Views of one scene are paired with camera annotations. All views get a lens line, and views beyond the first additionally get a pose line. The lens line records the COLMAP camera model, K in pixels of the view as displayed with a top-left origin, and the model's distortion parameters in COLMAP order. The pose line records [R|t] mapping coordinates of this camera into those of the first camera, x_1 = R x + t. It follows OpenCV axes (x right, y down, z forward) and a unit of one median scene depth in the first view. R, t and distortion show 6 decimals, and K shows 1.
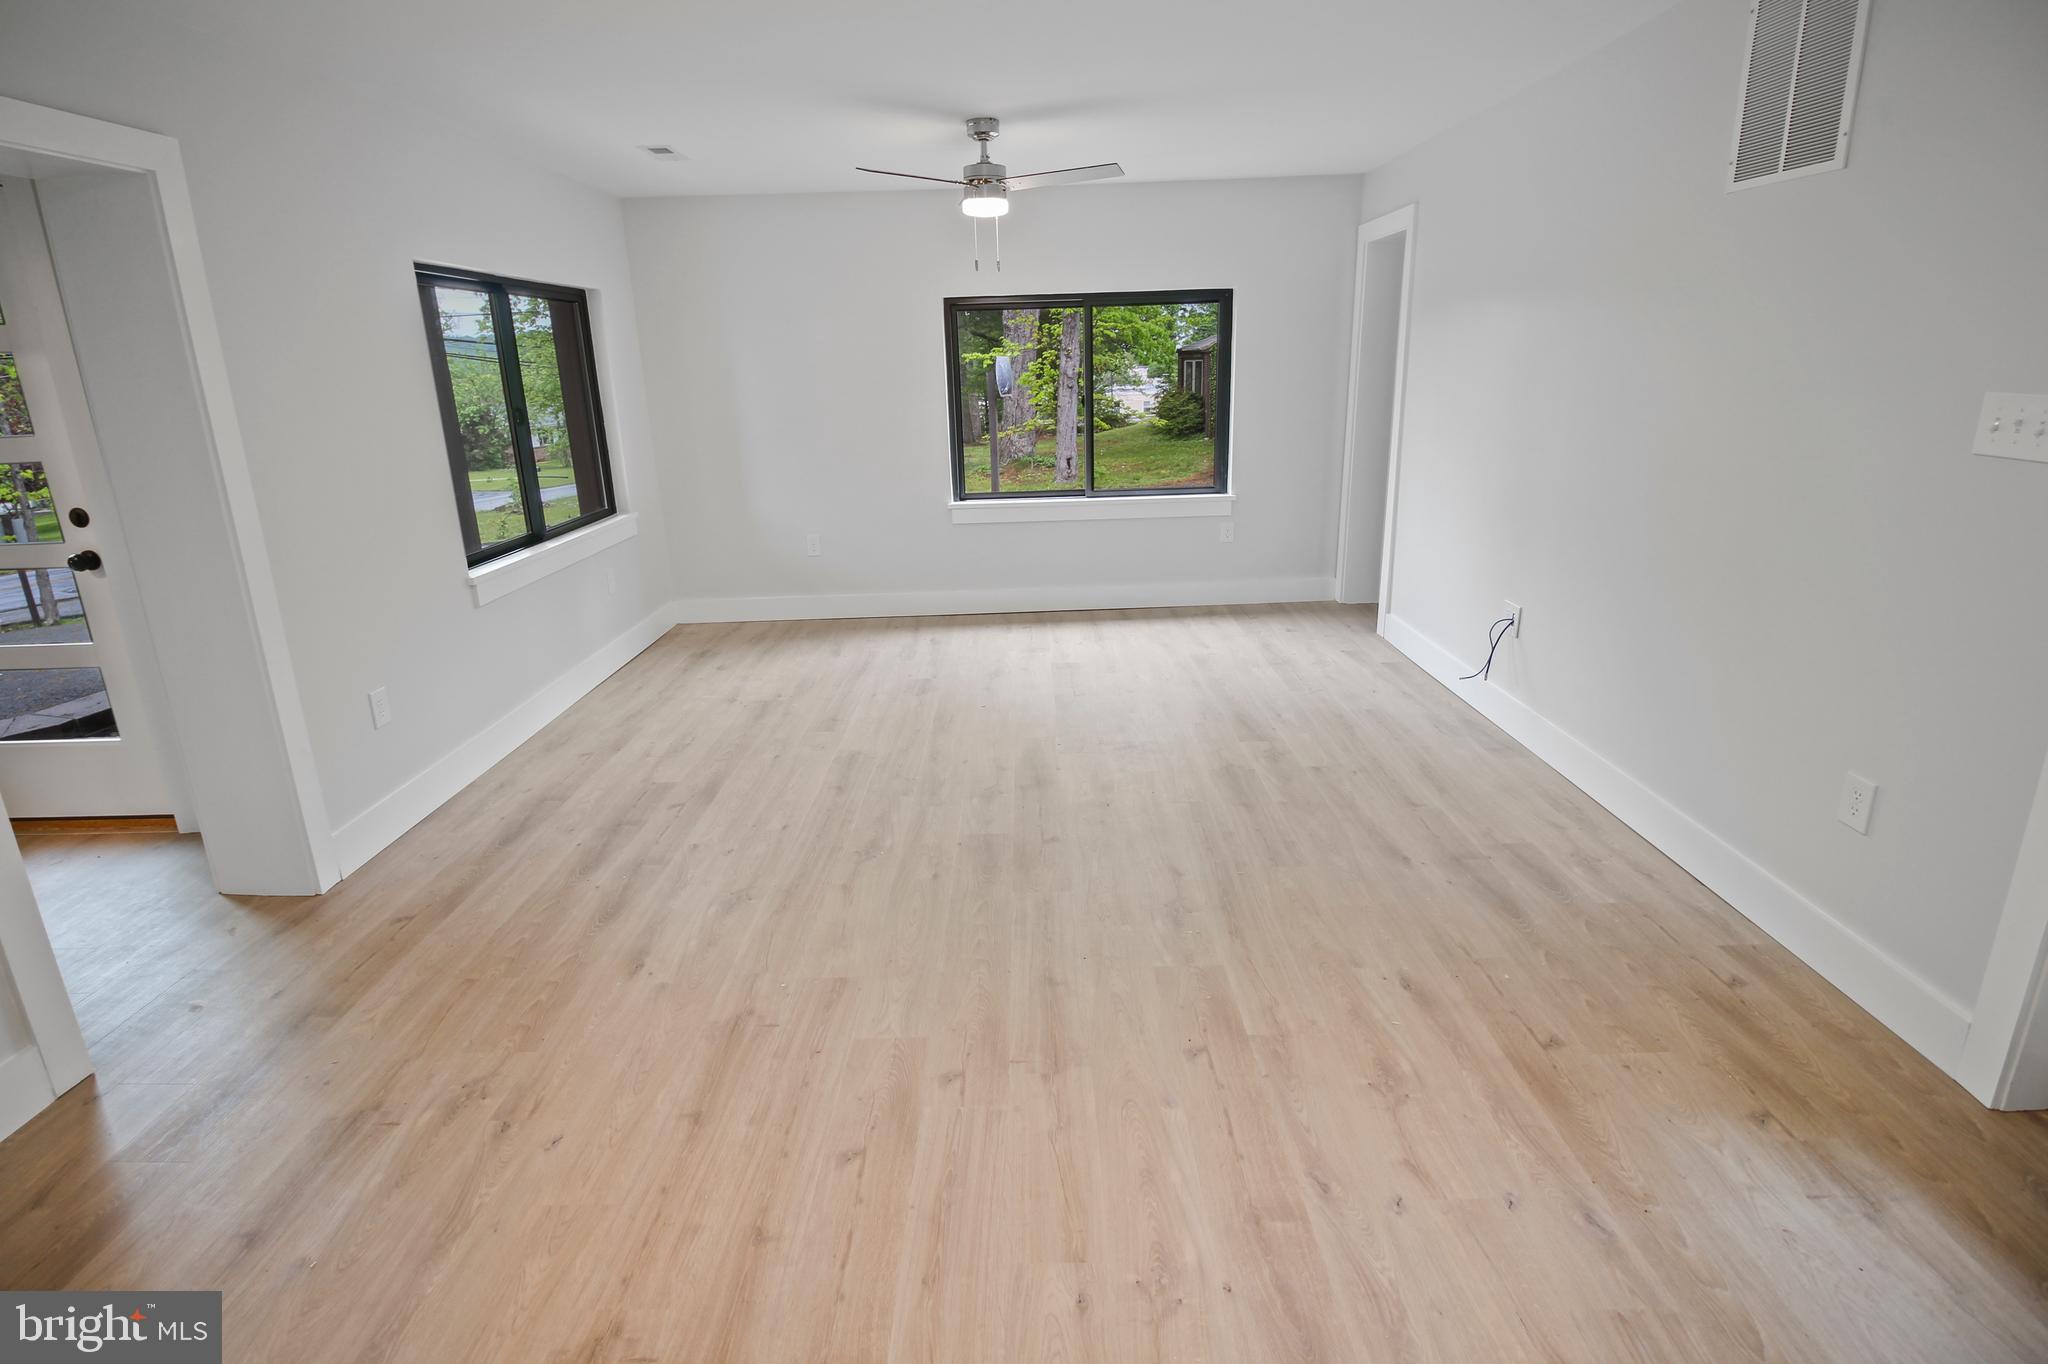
lens RADIAL K [[1018.2, 0, 1019.8], [0, 1018.2, 689.1], [0, 0, 1]] dist [-0.001373, -0.004941]
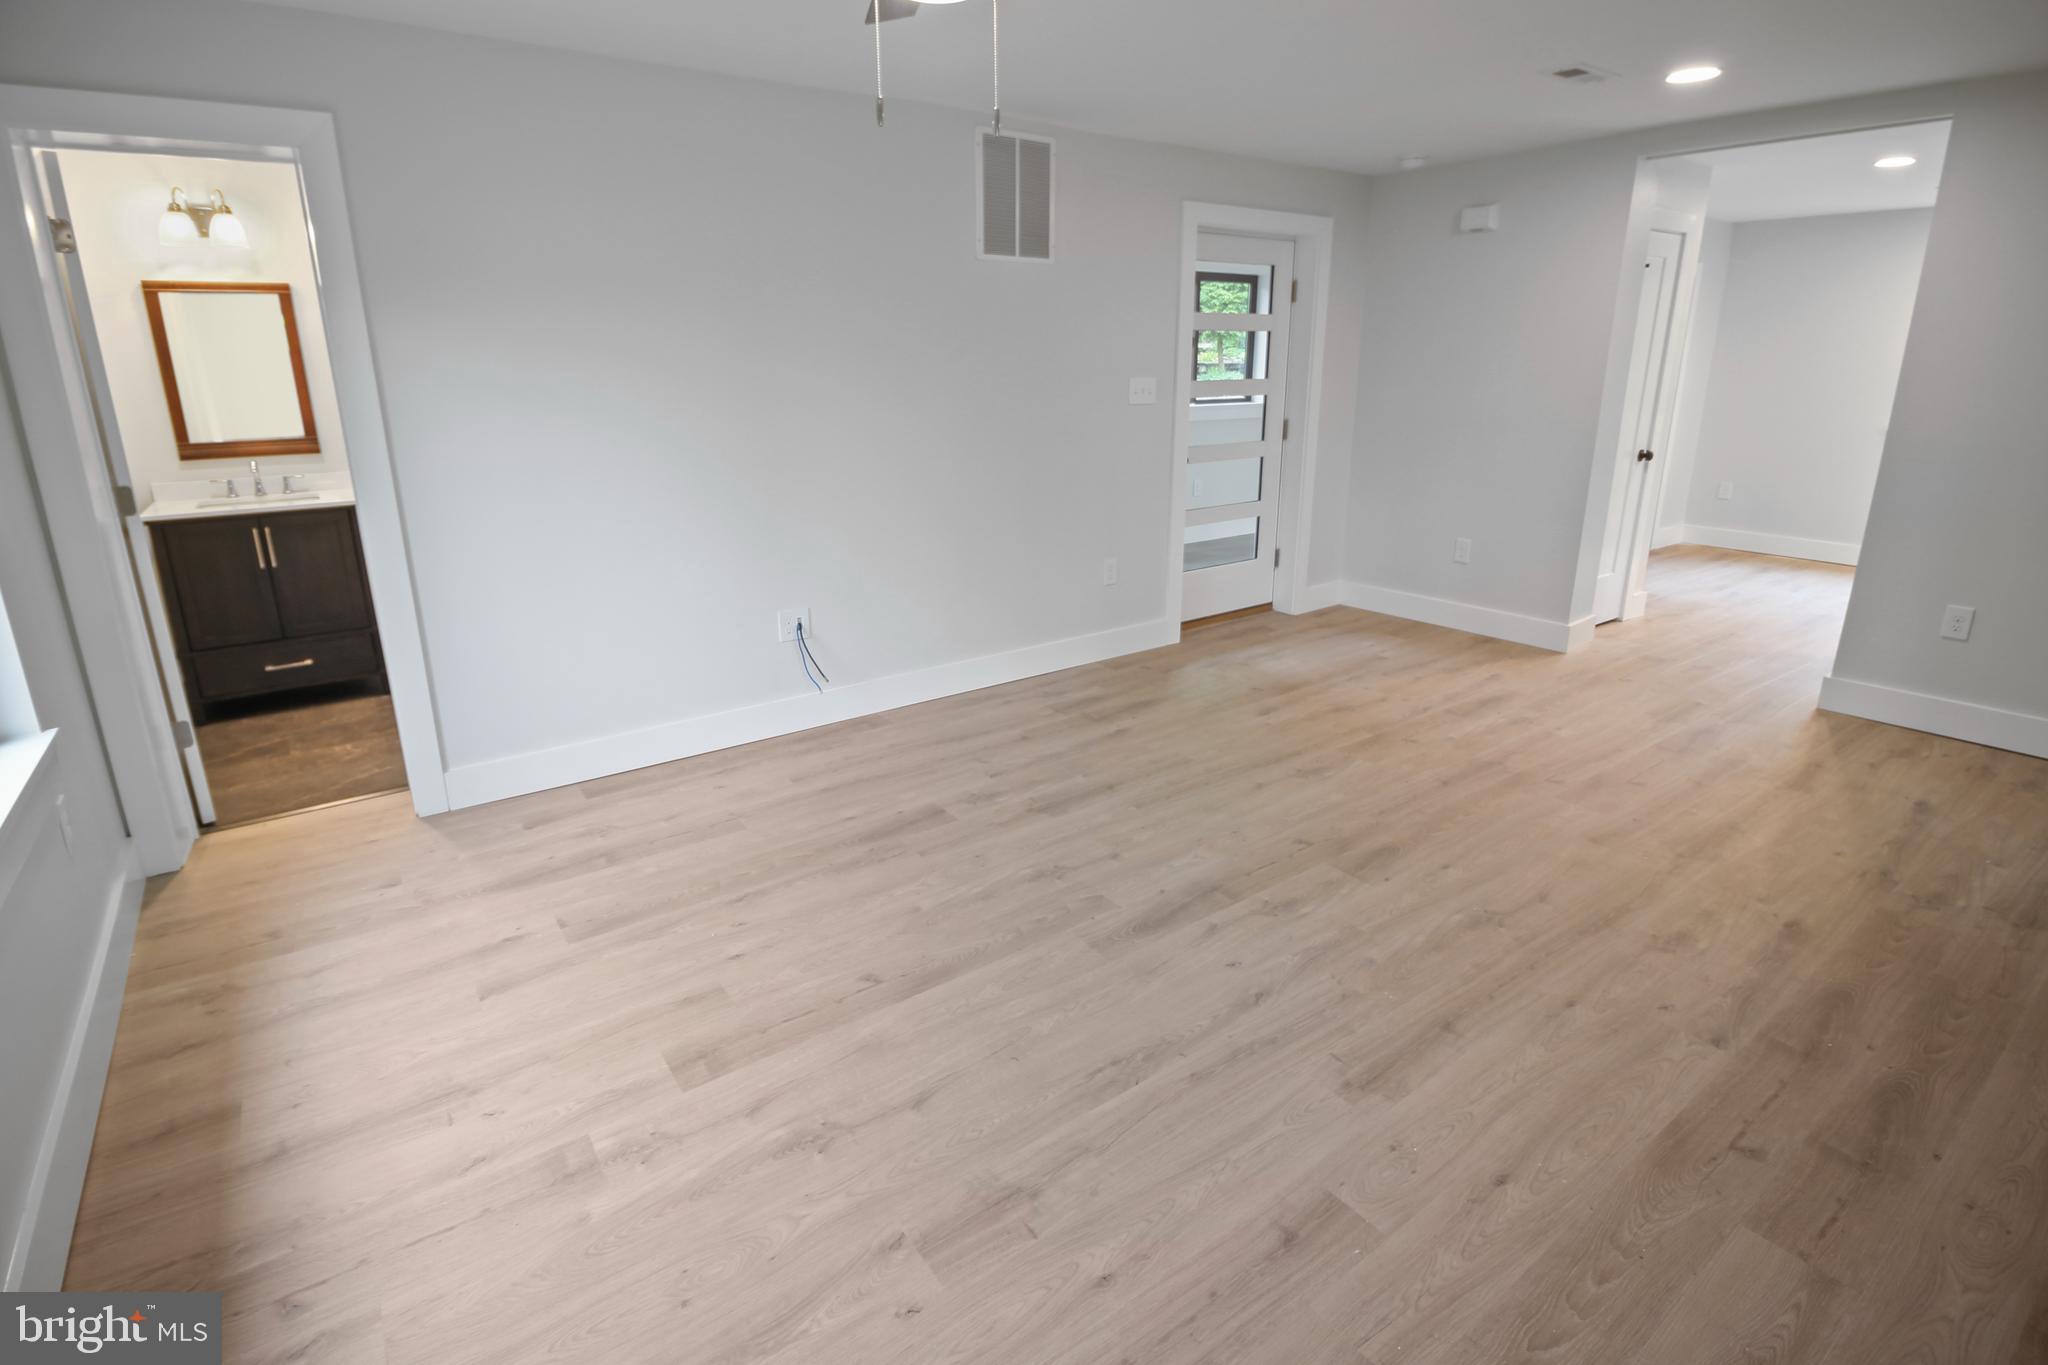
lens RADIAL K [[1018.2, 0, 1011.7], [0, 1018.2, 669.8], [0, 0, 1]] dist [-0.001373, -0.004941]
pose [[-0.610679, -0.202451, 0.765562, -0.542156], [0.262766, 0.860184, 0.437079, -0.522604], [-0.747011, 0.468078, -0.472099, 1.685457]]
